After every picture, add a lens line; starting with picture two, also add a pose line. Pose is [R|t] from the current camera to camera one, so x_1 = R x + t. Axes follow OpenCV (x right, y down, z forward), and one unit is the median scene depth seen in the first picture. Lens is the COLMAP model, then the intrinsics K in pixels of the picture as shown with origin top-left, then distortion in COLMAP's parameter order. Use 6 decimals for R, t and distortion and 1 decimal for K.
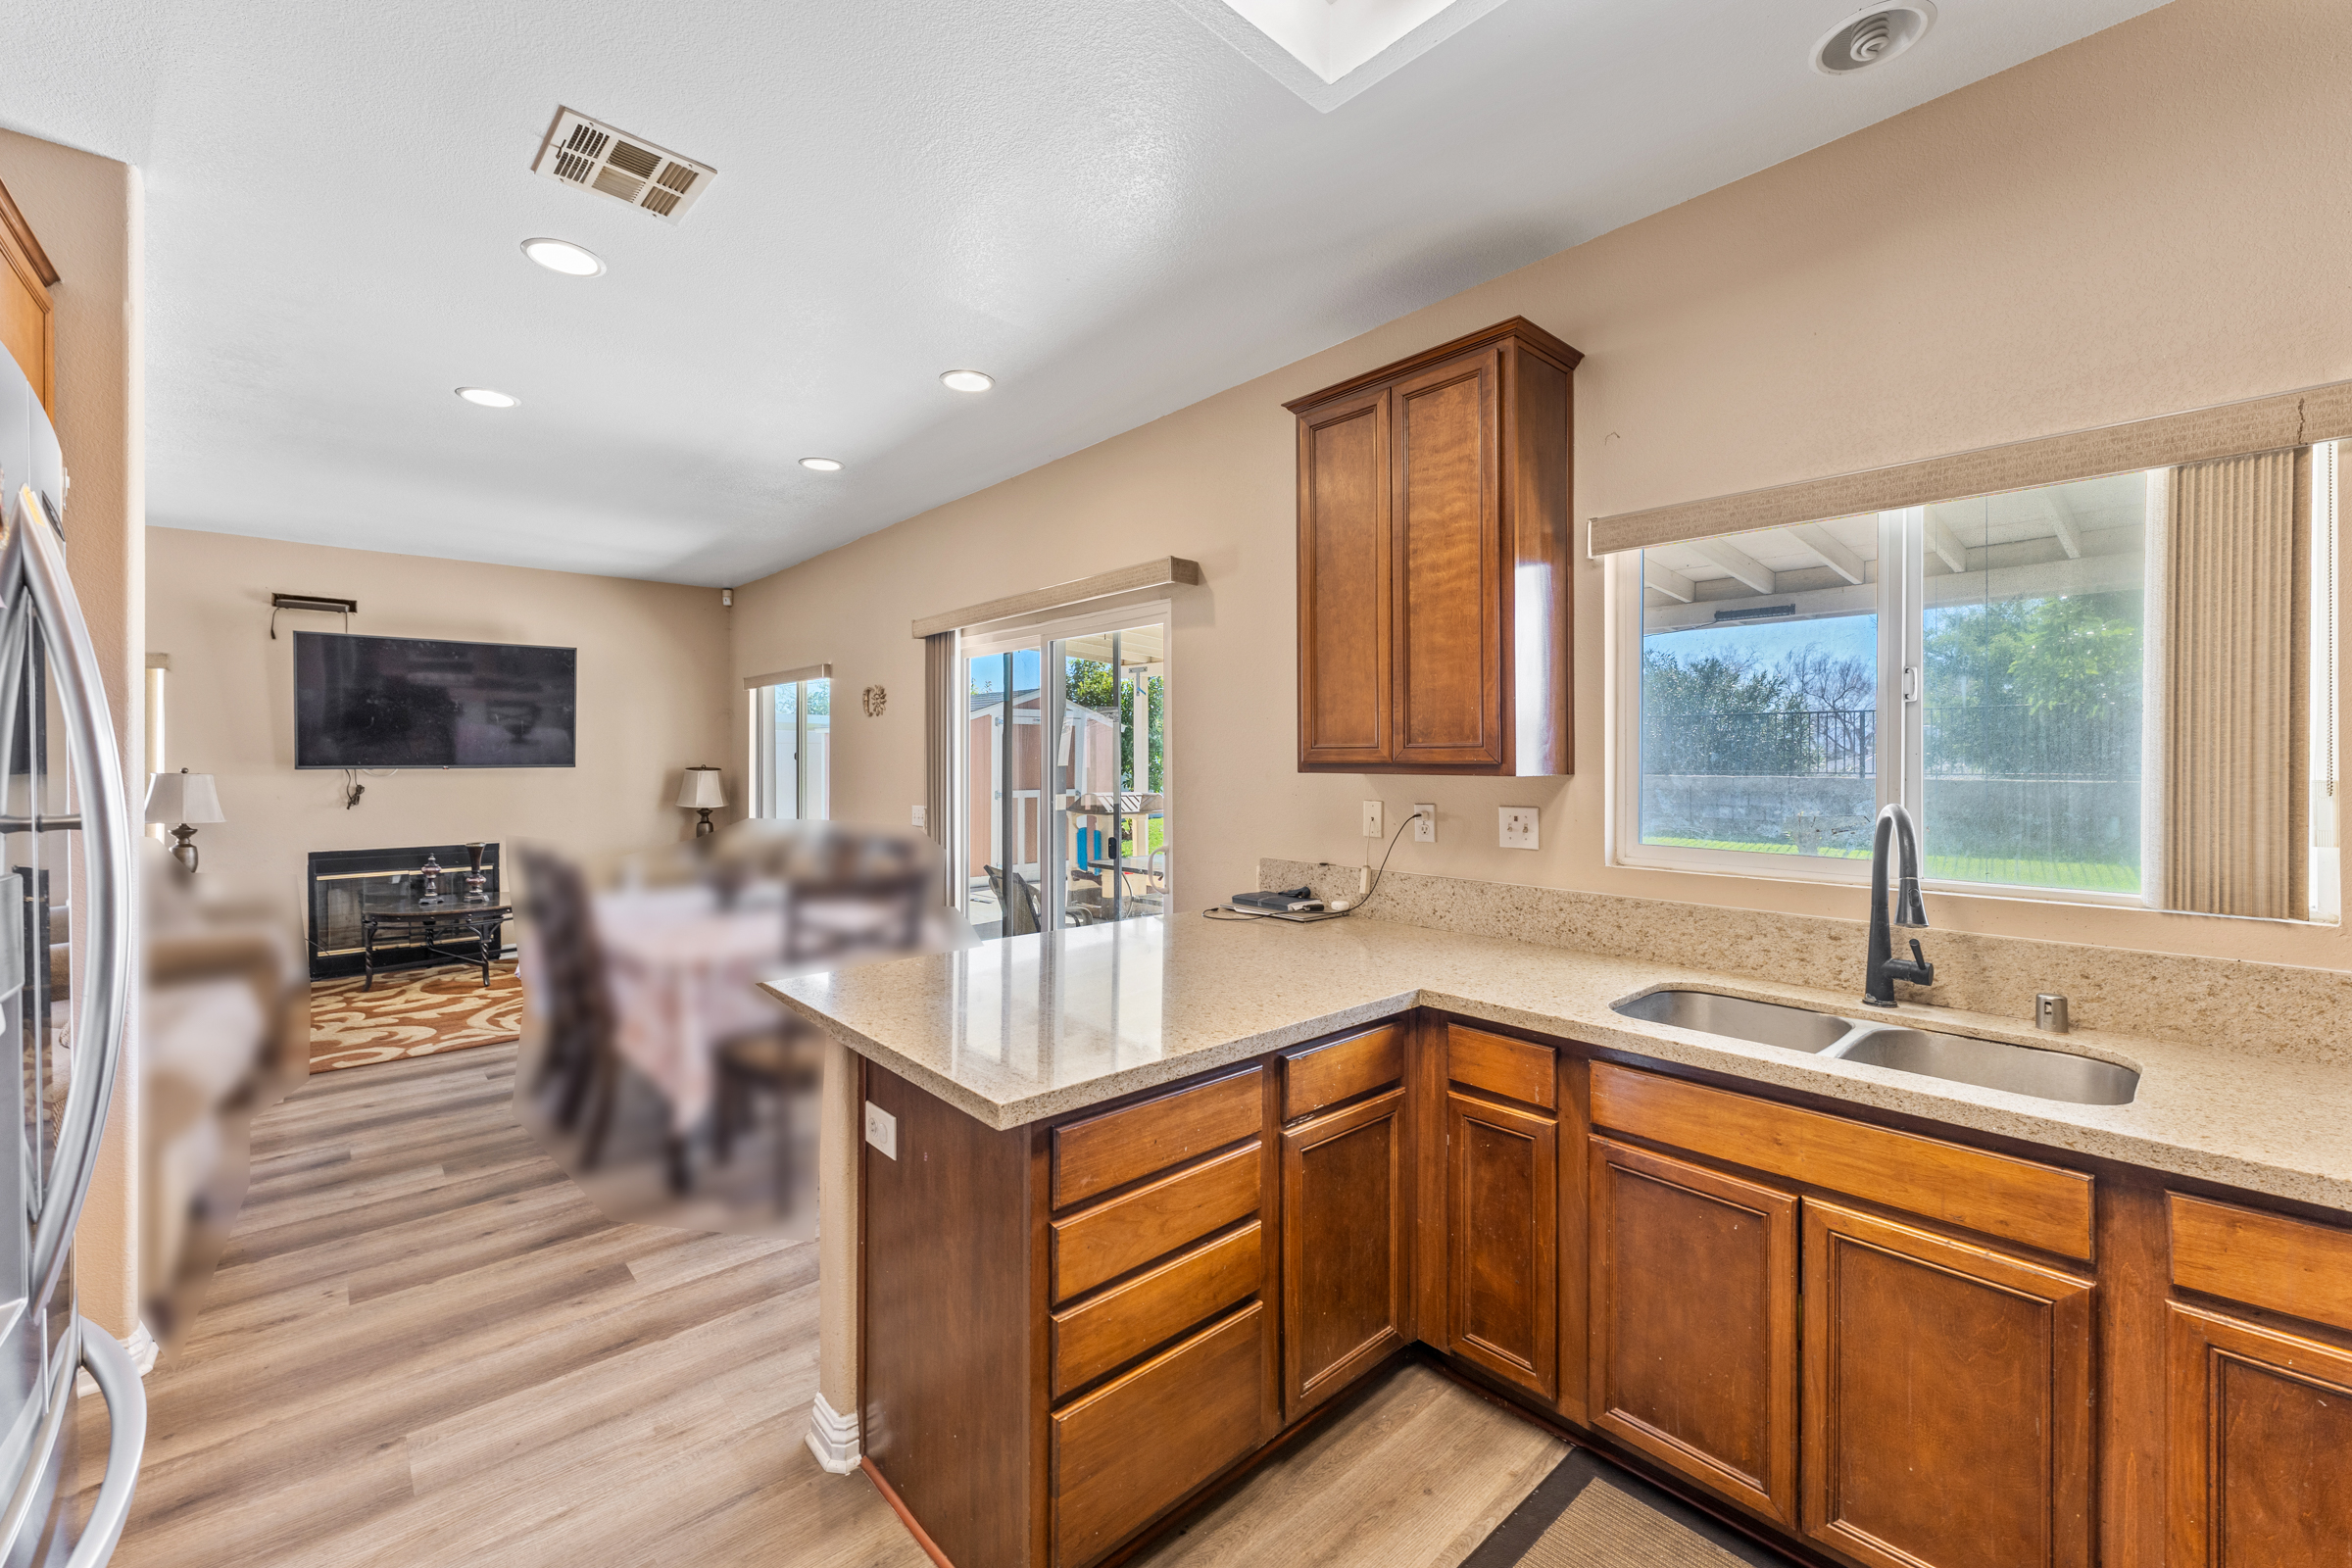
lens RADIAL K [[960.6, 0, 1168.5], [0, 960.6, 767.0], [0, 0, 1]] dist [-0.002162, -0.000349]
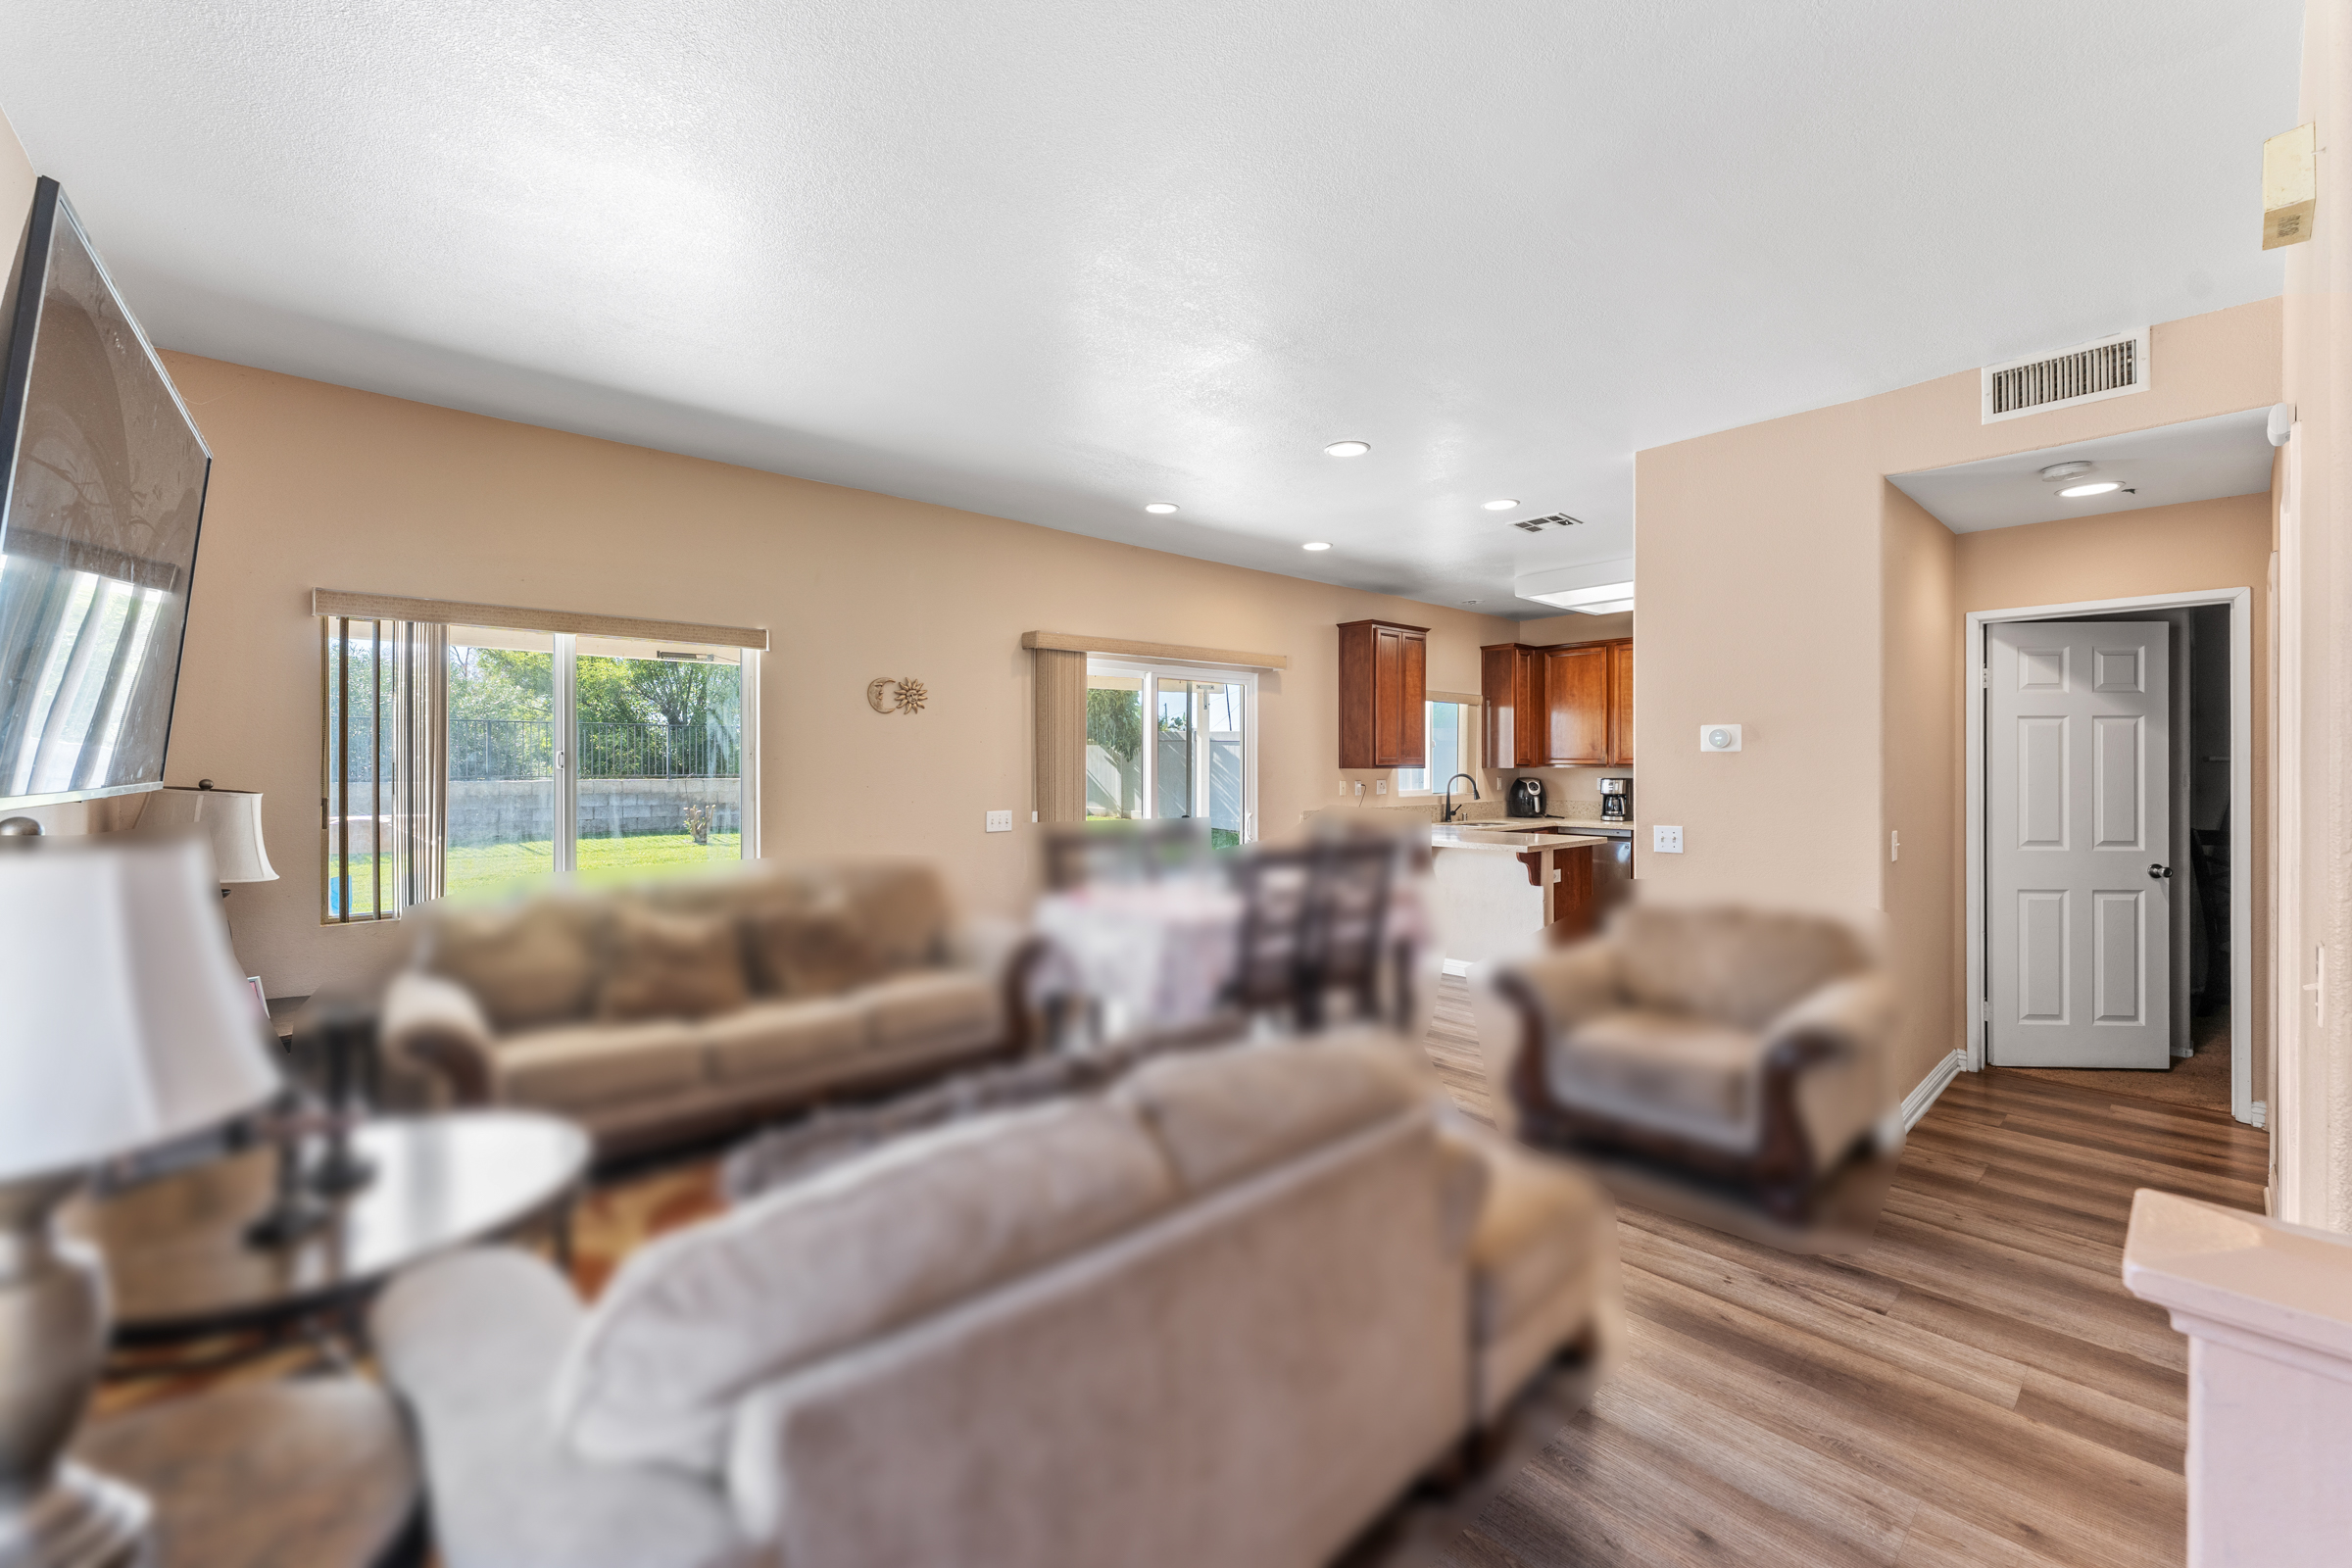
lens RADIAL K [[933.3, 0, 1182.3], [0, 933.3, 765.4], [0, 0, 1]] dist [0.000491, 0.000004]
pose [[-0.010040, -0.002170, 0.999947, -2.697173], [0.009024, 0.999957, 0.002260, -0.015124], [-0.999909, 0.009046, -0.010020, 1.790712]]
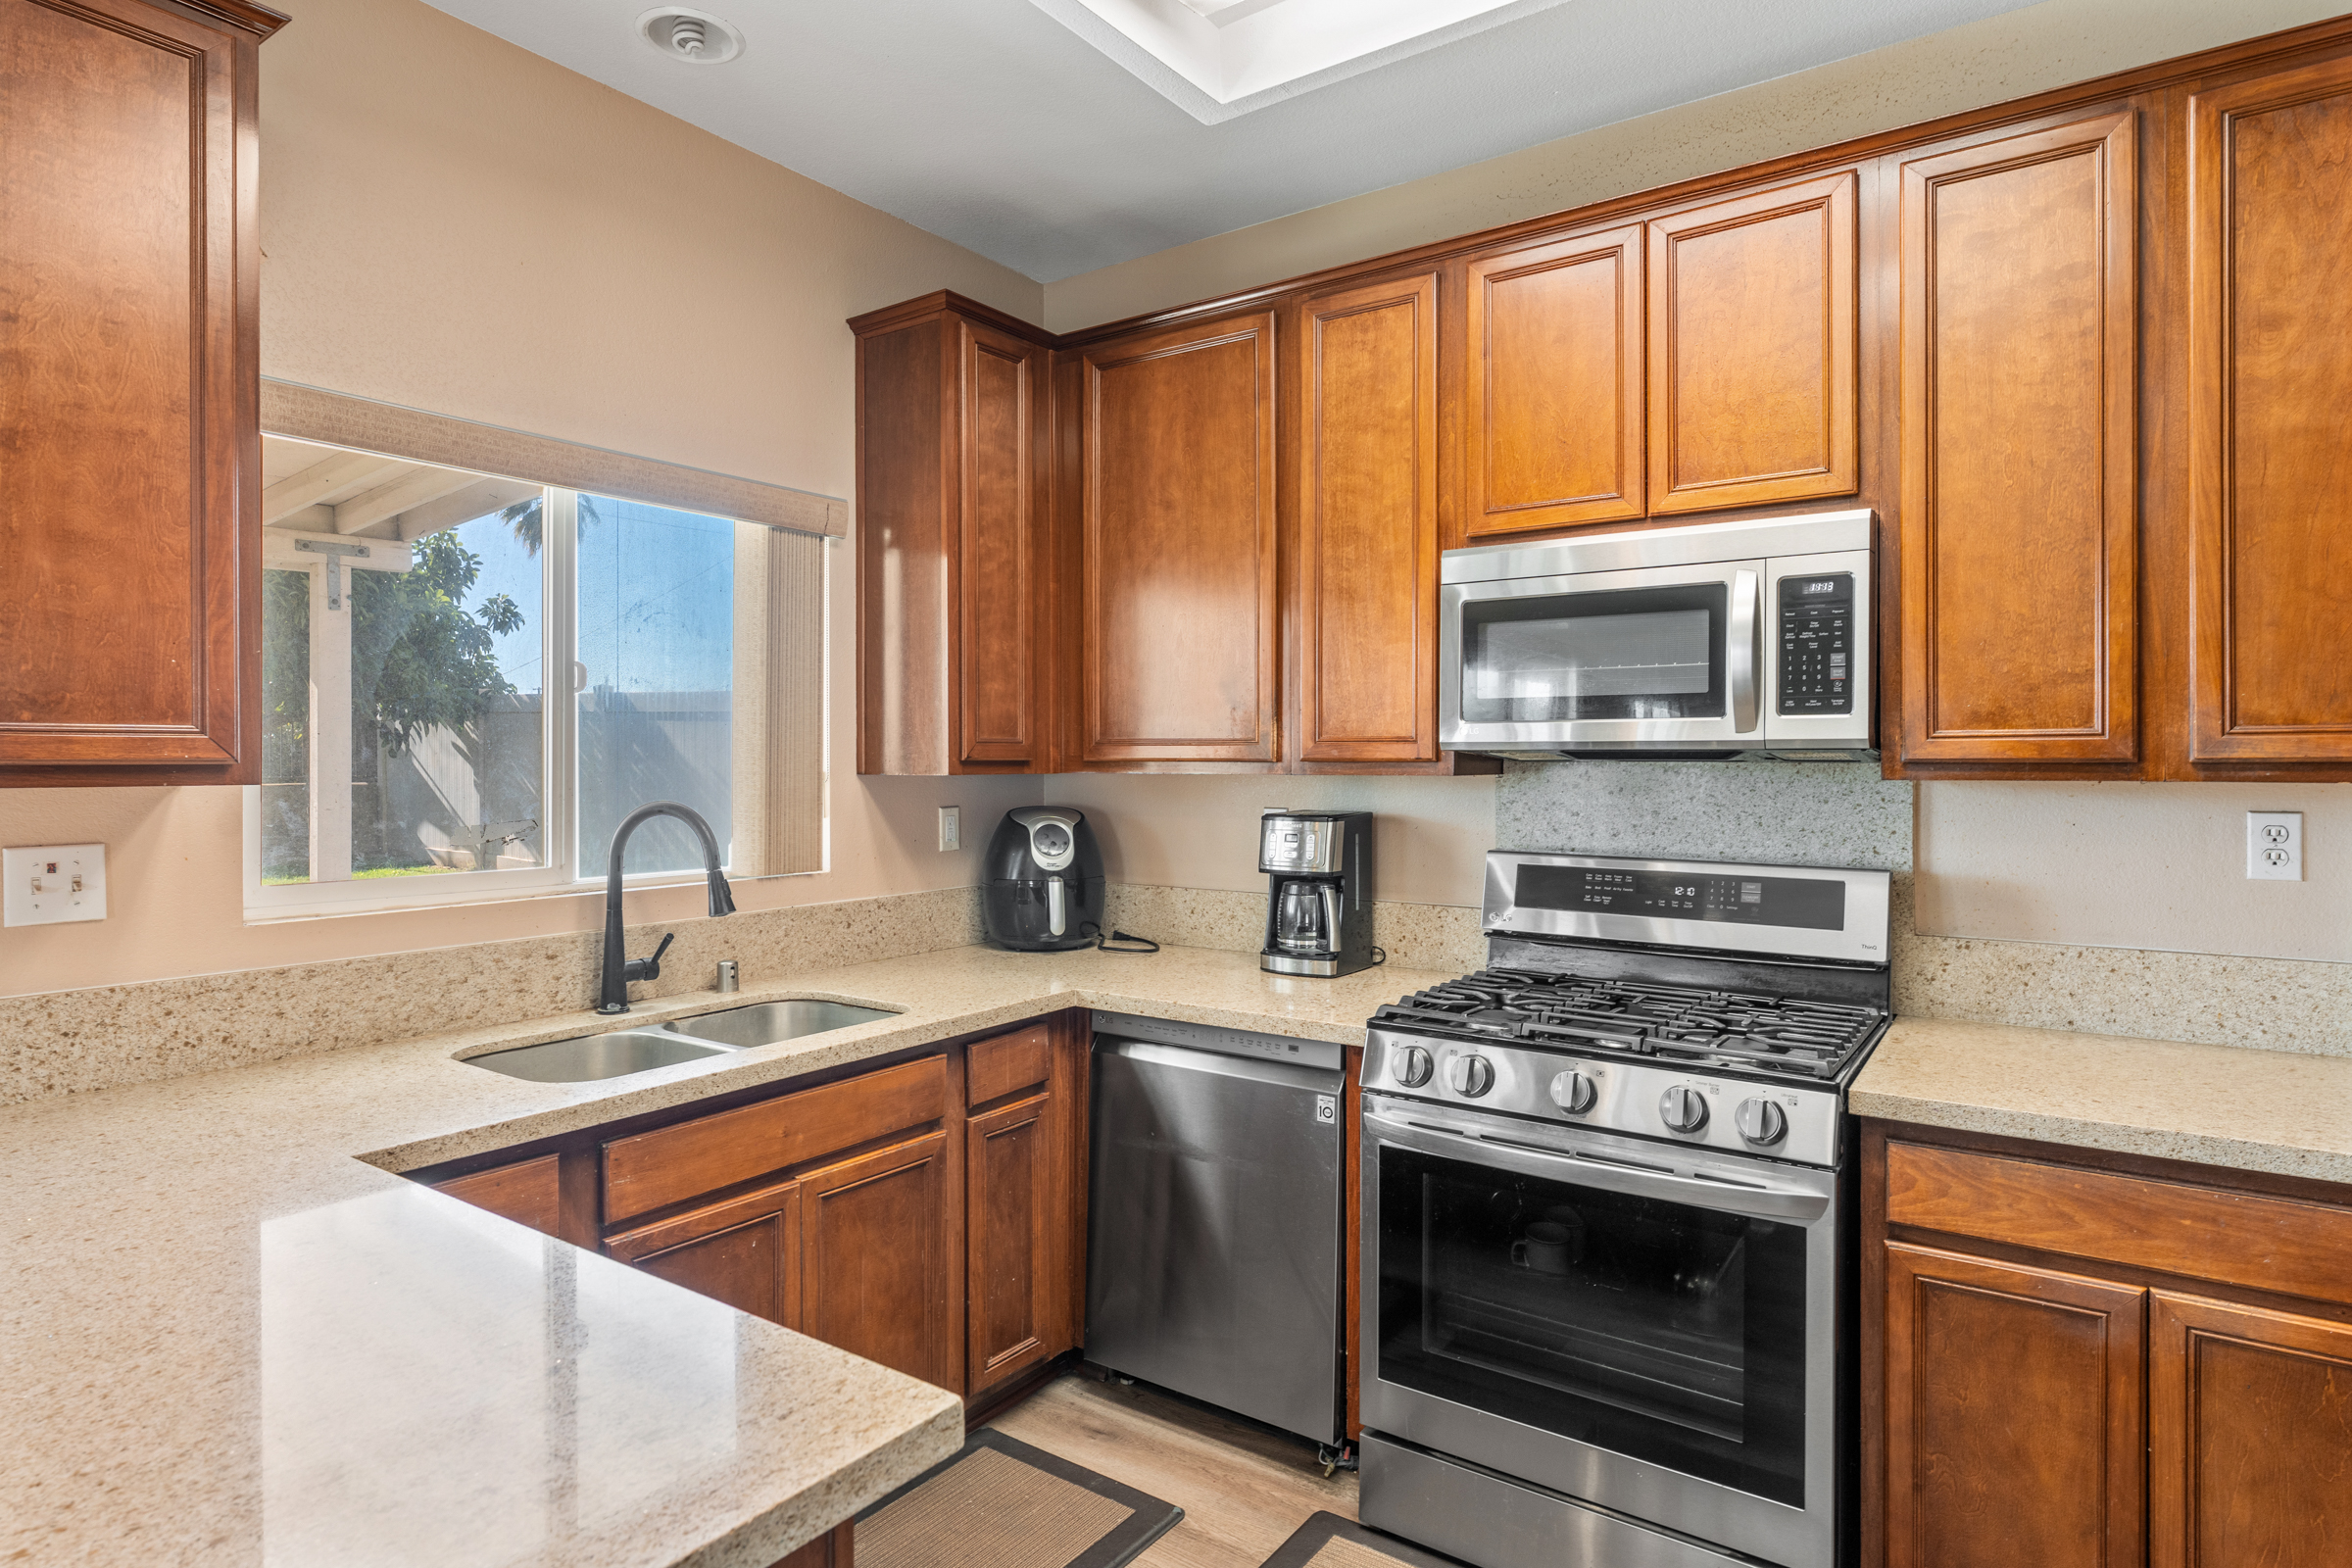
lens RADIAL K [[1308.7, 0, 1180.2], [0, 1308.7, 773.2], [0, 0, 1]] dist [0.002216, 0.000107]
pose [[-0.242697, -0.012300, 0.970024, -0.538031], [0.007684, 0.999864, 0.014601, -0.004778], [-0.970072, 0.010998, -0.242570, 0.624212]]
